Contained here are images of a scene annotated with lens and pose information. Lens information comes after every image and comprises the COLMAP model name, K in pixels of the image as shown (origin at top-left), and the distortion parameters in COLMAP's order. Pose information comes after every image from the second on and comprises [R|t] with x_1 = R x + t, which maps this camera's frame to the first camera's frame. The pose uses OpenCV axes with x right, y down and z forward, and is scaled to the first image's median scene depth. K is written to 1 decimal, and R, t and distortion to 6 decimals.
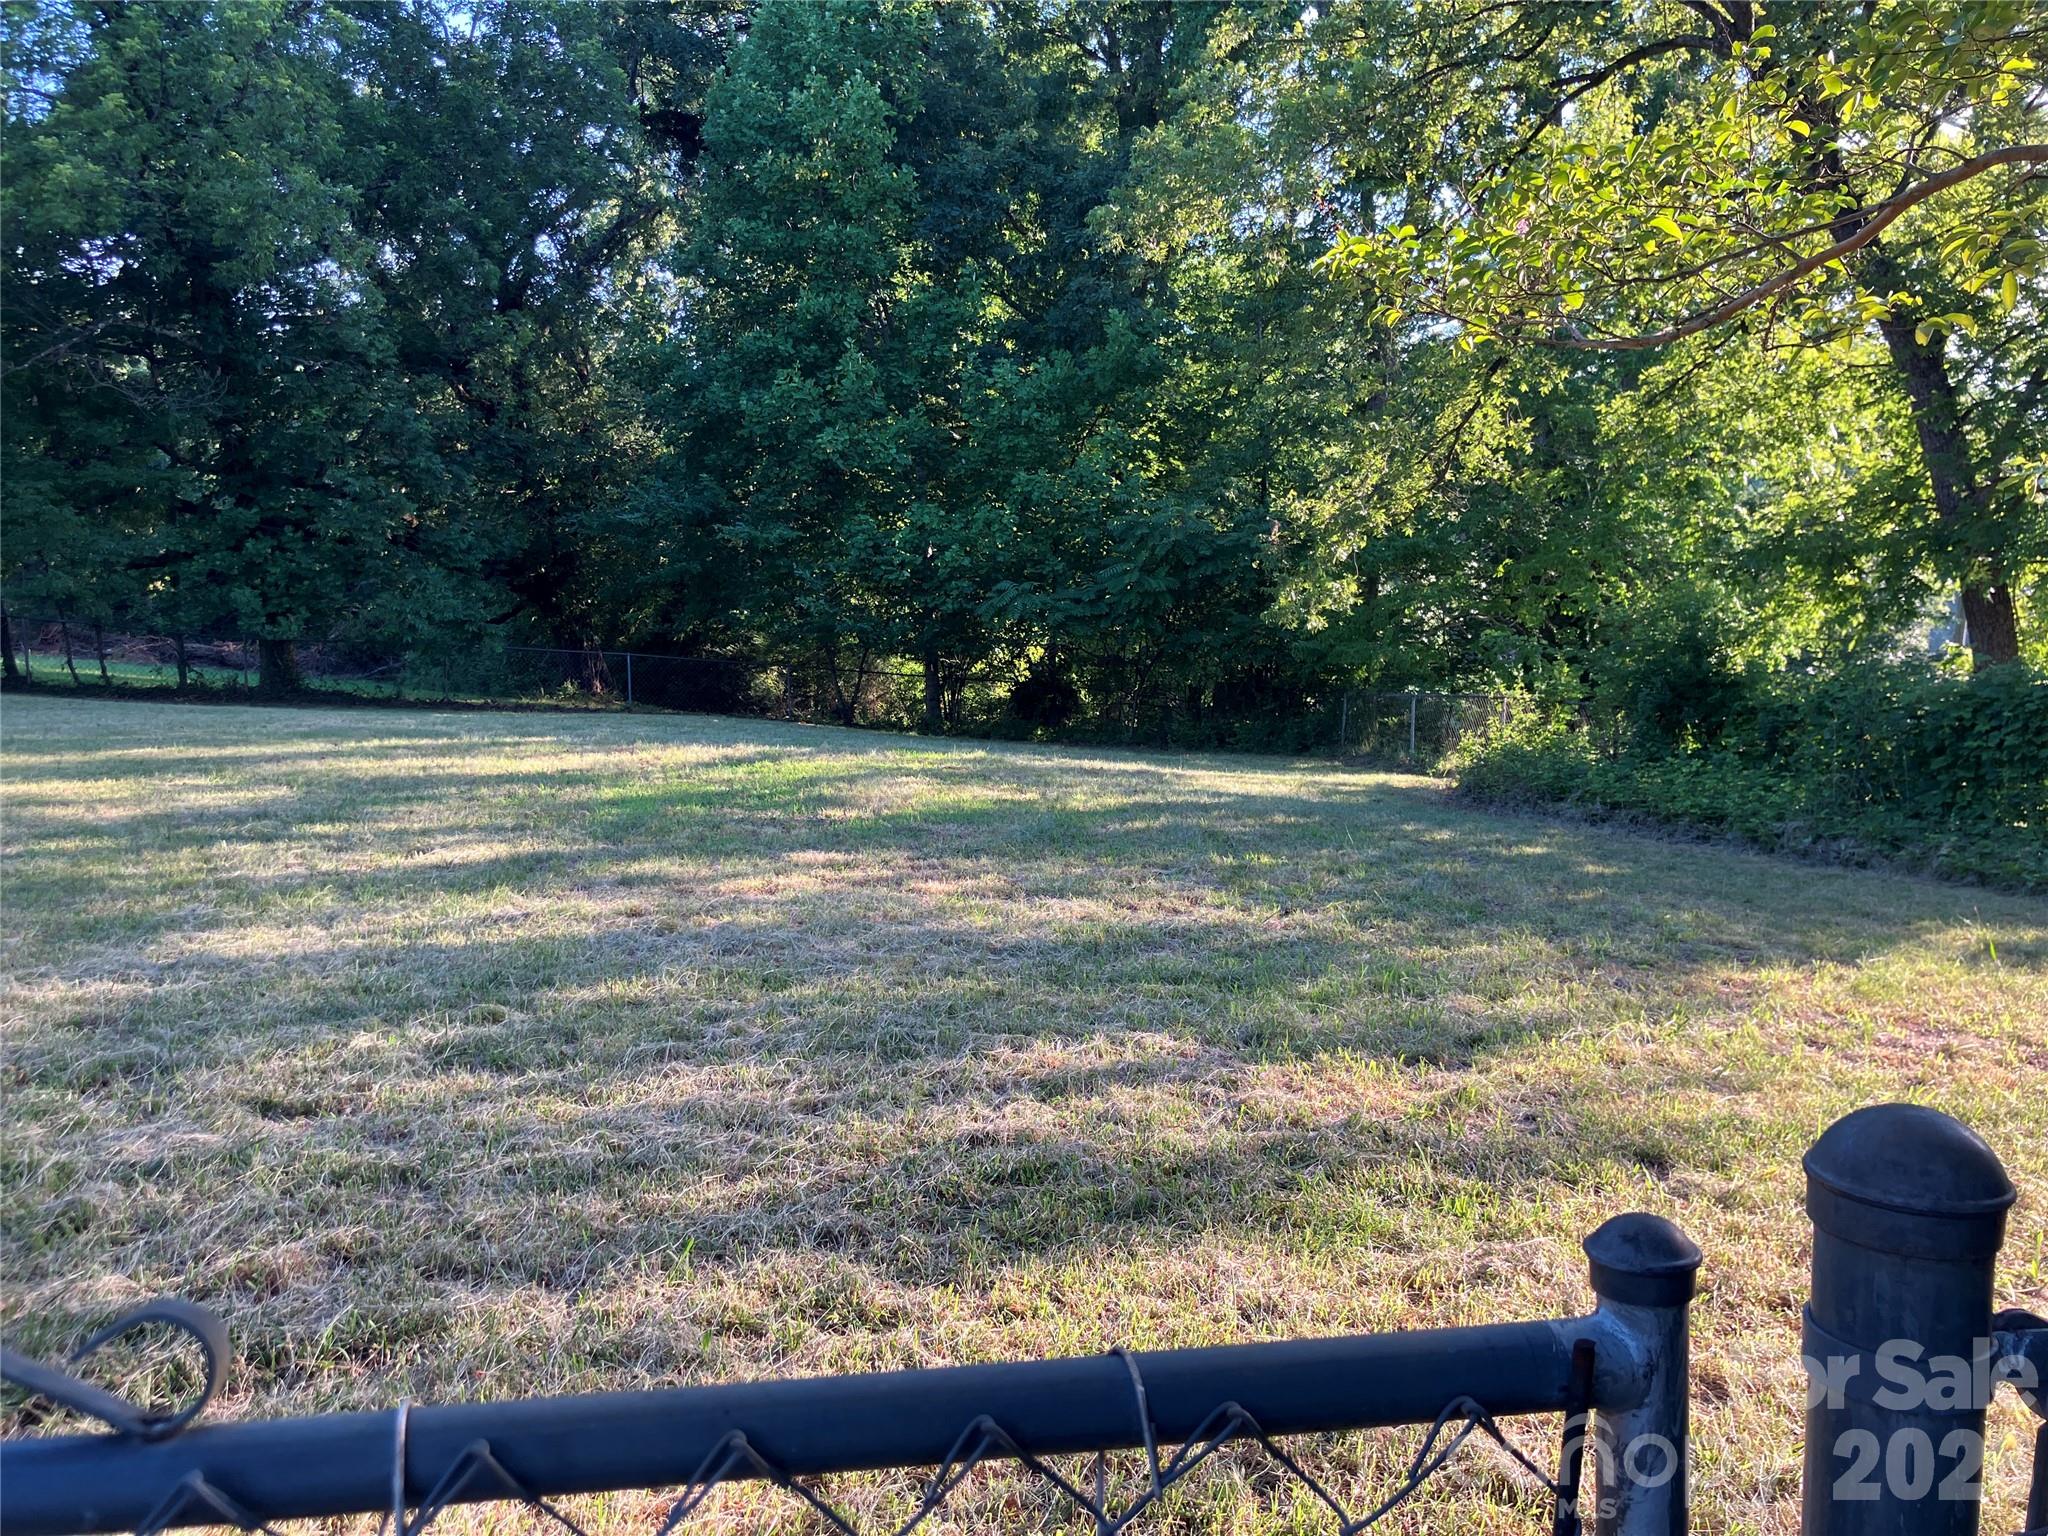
lens RADIAL K [[1638.6, 0, 1024.0], [0, 1638.6, 768.0], [0, 0, 1]] dist [0.004423, 0.001695]
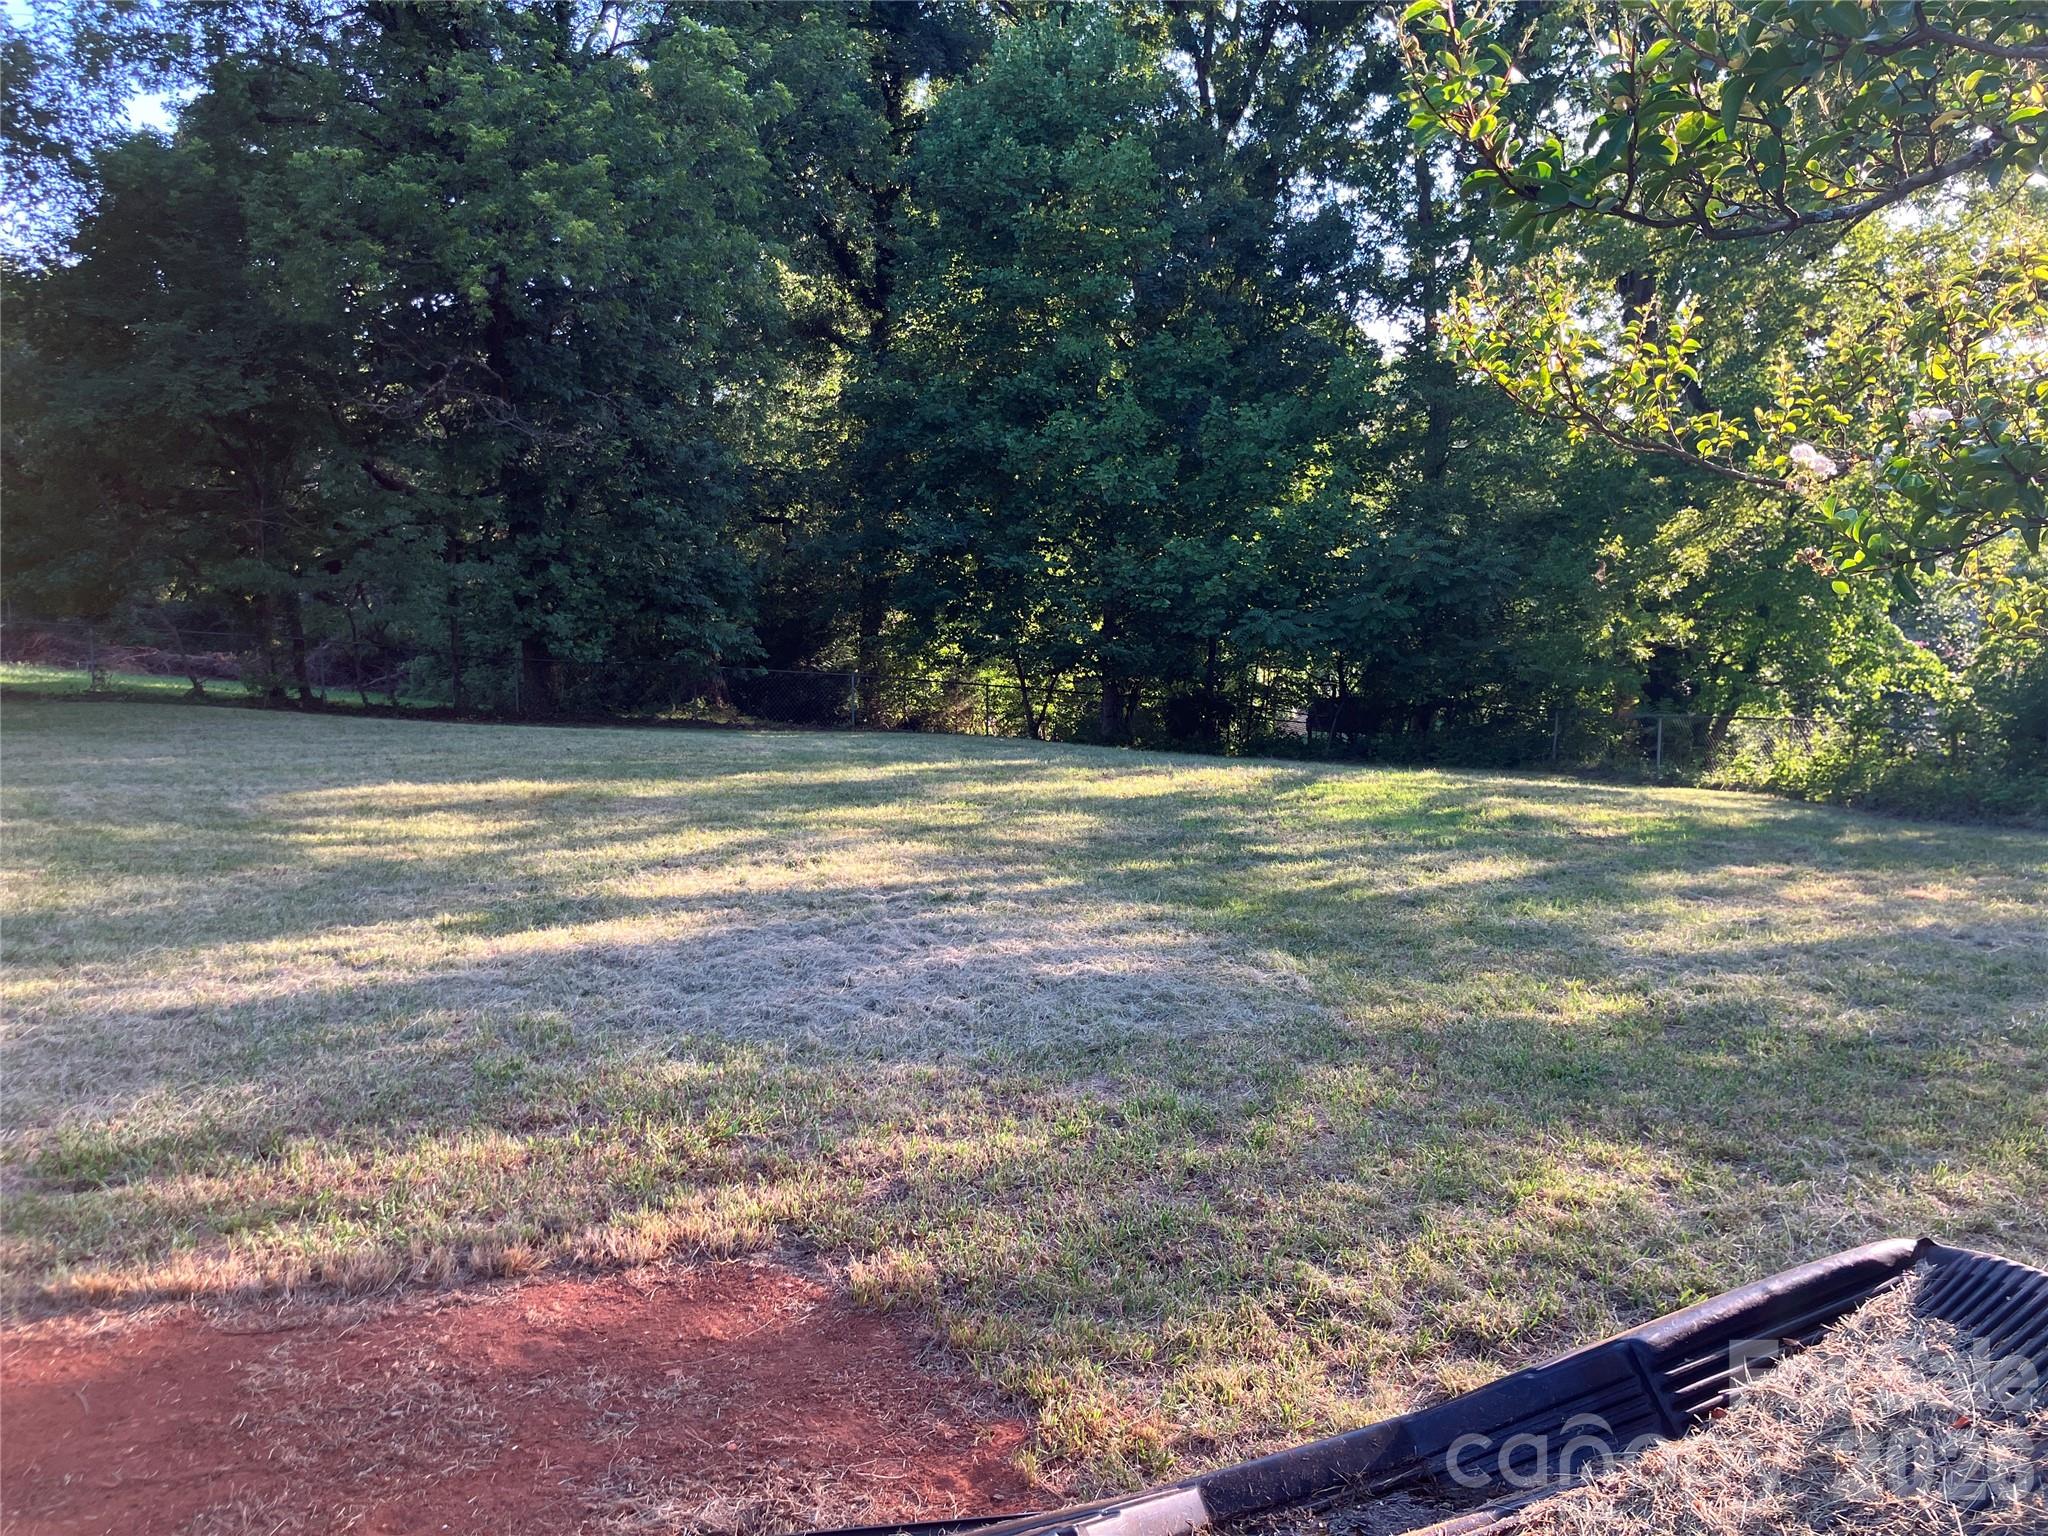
lens RADIAL K [[1638.6, 0, 1024.0], [0, 1638.6, 768.0], [0, 0, 1]] dist [0.004423, 0.001695]
pose [[0.993894, -0.018024, 0.108857, -0.200818], [0.016568, 0.999761, 0.014265, -0.020021], [-0.109088, -0.012375, 0.993955, -0.029144]]
